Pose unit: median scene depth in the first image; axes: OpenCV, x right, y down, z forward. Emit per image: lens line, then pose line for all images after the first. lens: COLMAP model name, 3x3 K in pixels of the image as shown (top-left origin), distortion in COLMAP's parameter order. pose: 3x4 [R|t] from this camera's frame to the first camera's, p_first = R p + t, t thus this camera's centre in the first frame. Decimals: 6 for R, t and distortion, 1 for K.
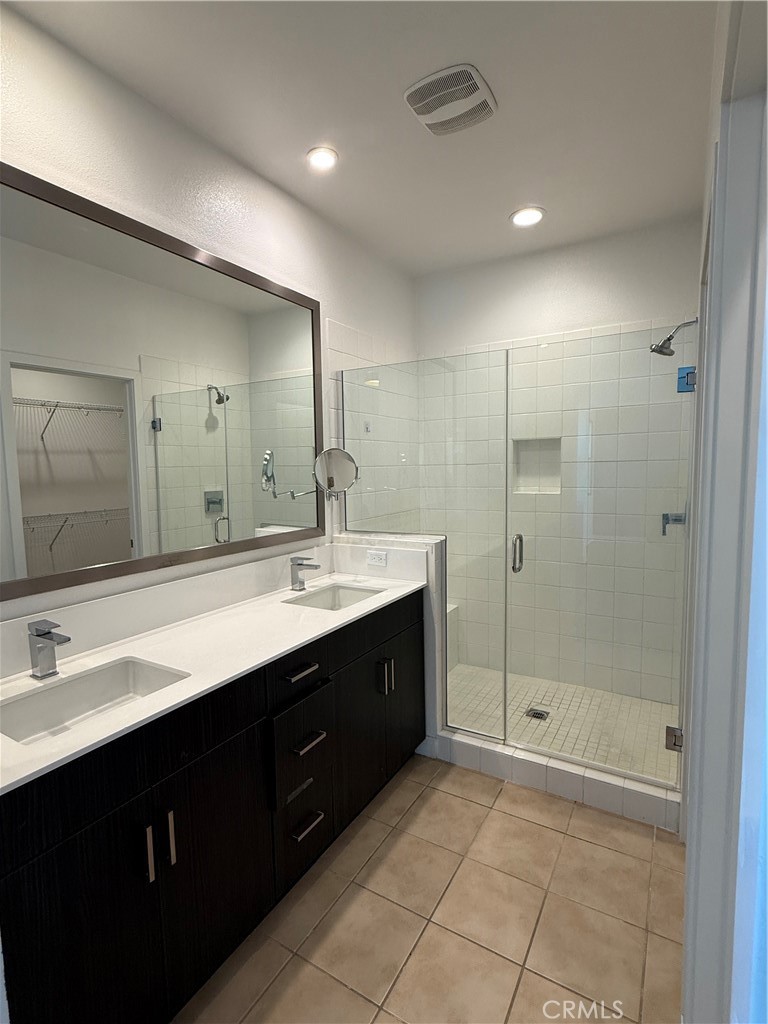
lens RADIAL K [[498.8, 0, 386.2], [0, 498.8, 508.6], [0, 0, 1]] dist [0.002612, -0.000633]
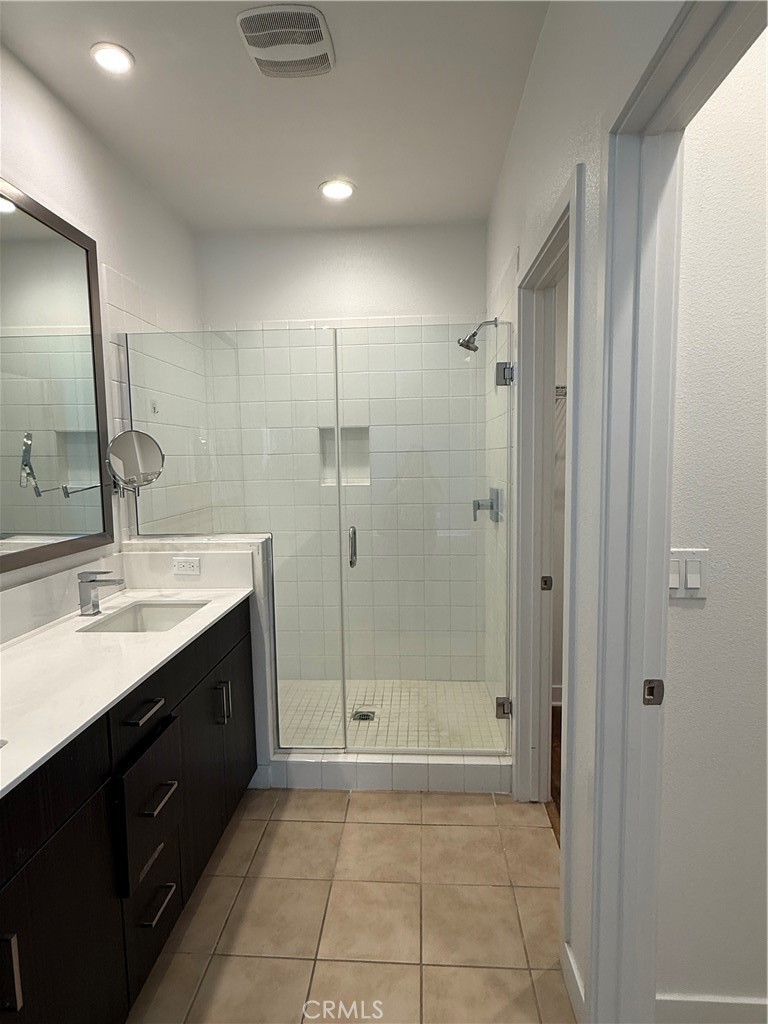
lens RADIAL K [[559.6, 0, 384.3], [0, 559.6, 508.5], [0, 0, 1]] dist [0.004037, 0.001047]
pose [[0.893160, -0.038264, 0.448107, -0.154915], [0.038673, 0.999218, 0.008241, 0.011153], [-0.448072, 0.009969, 0.893942, 0.028601]]
